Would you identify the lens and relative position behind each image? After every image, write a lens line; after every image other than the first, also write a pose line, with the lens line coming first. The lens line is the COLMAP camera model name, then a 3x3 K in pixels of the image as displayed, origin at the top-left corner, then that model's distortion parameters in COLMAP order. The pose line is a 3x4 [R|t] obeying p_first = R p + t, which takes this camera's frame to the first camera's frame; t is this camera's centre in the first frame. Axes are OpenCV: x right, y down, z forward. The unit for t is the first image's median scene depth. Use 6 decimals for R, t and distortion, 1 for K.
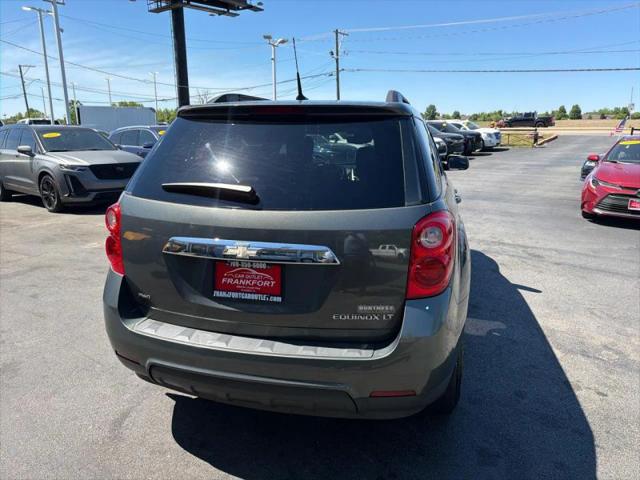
lens RADIAL K [[453.3, 0, 322.8], [0, 453.3, 230.8], [0, 0, 1]] dist [0.023513, -0.038293]
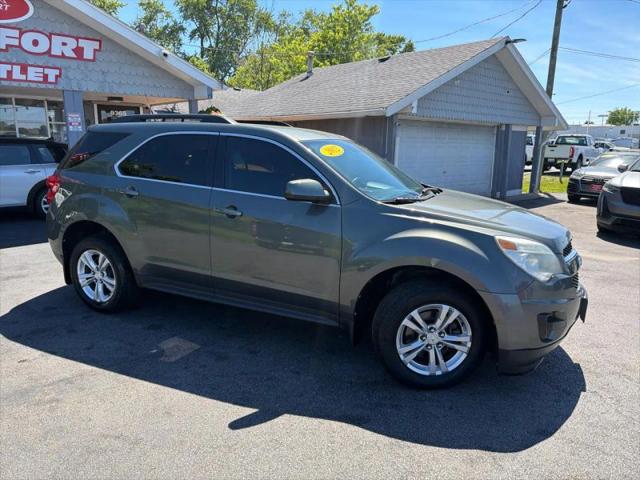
lens RADIAL K [[453.3, 0, 322.2], [0, 453.3, 242.8], [0, 0, 1]] dist [0.023513, -0.038293]
pose [[-0.183254, 0.208224, -0.960761, 0.152313], [-0.230163, 0.941059, 0.247855, -0.039567], [0.955742, 0.266552, -0.124527, 0.178714]]
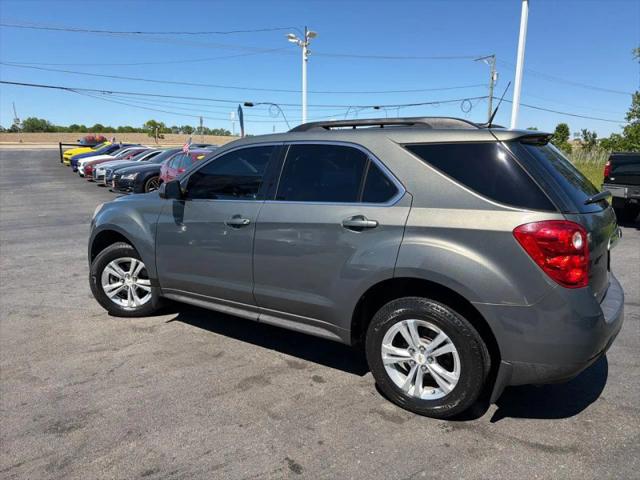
lens RADIAL K [[453.3, 0, 321.7], [0, 453.3, 240.9], [0, 0, 1]] dist [0.023513, -0.038293]
pose [[0.323821, -0.191628, 0.926509, -0.125875], [0.199635, 0.971065, 0.131070, -0.021475], [-0.924817, 0.142521, 0.352707, 0.091251]]
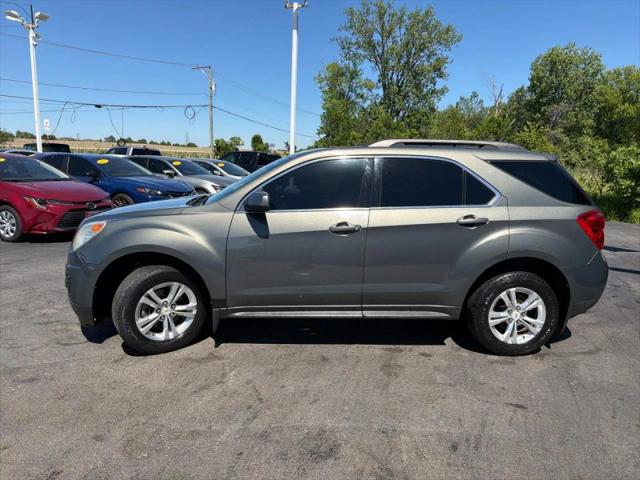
lens RADIAL K [[453.3, 0, 321.5], [0, 453.3, 242.1], [0, 0, 1]] dist [0.023513, -0.038293]
pose [[-0.293538, -0.185314, 0.937813, -0.139513], [0.172410, 0.954680, 0.242612, -0.043447], [-0.940271, 0.232904, -0.248285, 0.191454]]
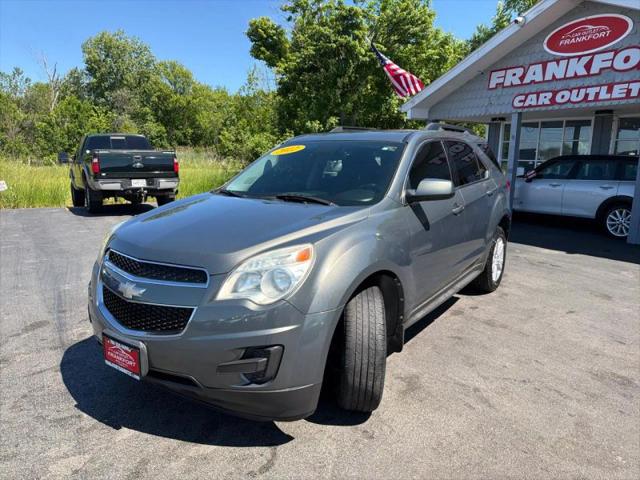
lens RADIAL K [[453.3, 0, 325.7], [0, 453.3, 242.6], [0, 0, 1]] dist [0.023513, -0.038293]
pose [[-0.940031, -0.078192, 0.332005, -0.030533], [0.059324, 0.921055, 0.384889, -0.059551], [-0.335889, 0.381503, -0.861182, 0.283873]]
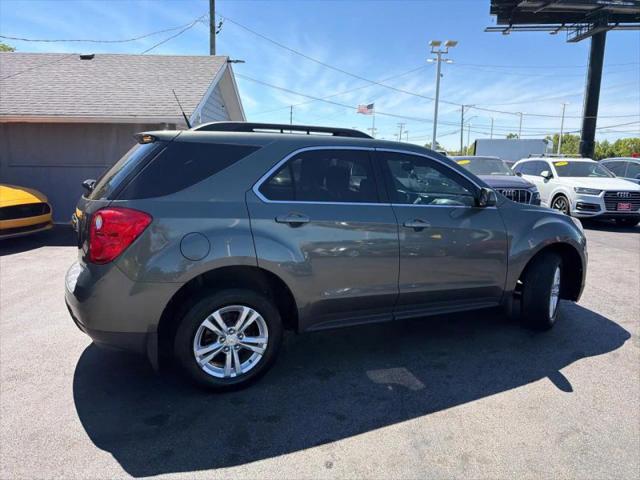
lens RADIAL K [[453.3, 0, 324.3], [0, 453.3, 237.4], [0, 0, 1]] dist [0.023513, -0.038293]
pose [[0.633249, 0.144664, -0.760308, 0.117428], [-0.186126, 0.982010, 0.031827, -0.007736], [0.751234, 0.121358, 0.648783, 0.039086]]
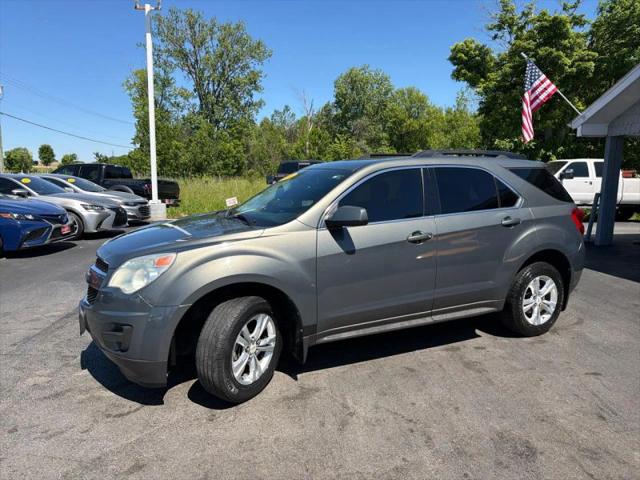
lens RADIAL K [[453.3, 0, 322.8], [0, 453.3, 239.1], [0, 0, 1]] dist [0.023513, -0.038293]
pose [[-0.648959, -0.118063, 0.751607, -0.101441], [0.153773, 0.947145, 0.281550, -0.055545], [-0.745122, 0.298291, -0.596503, 0.251133]]
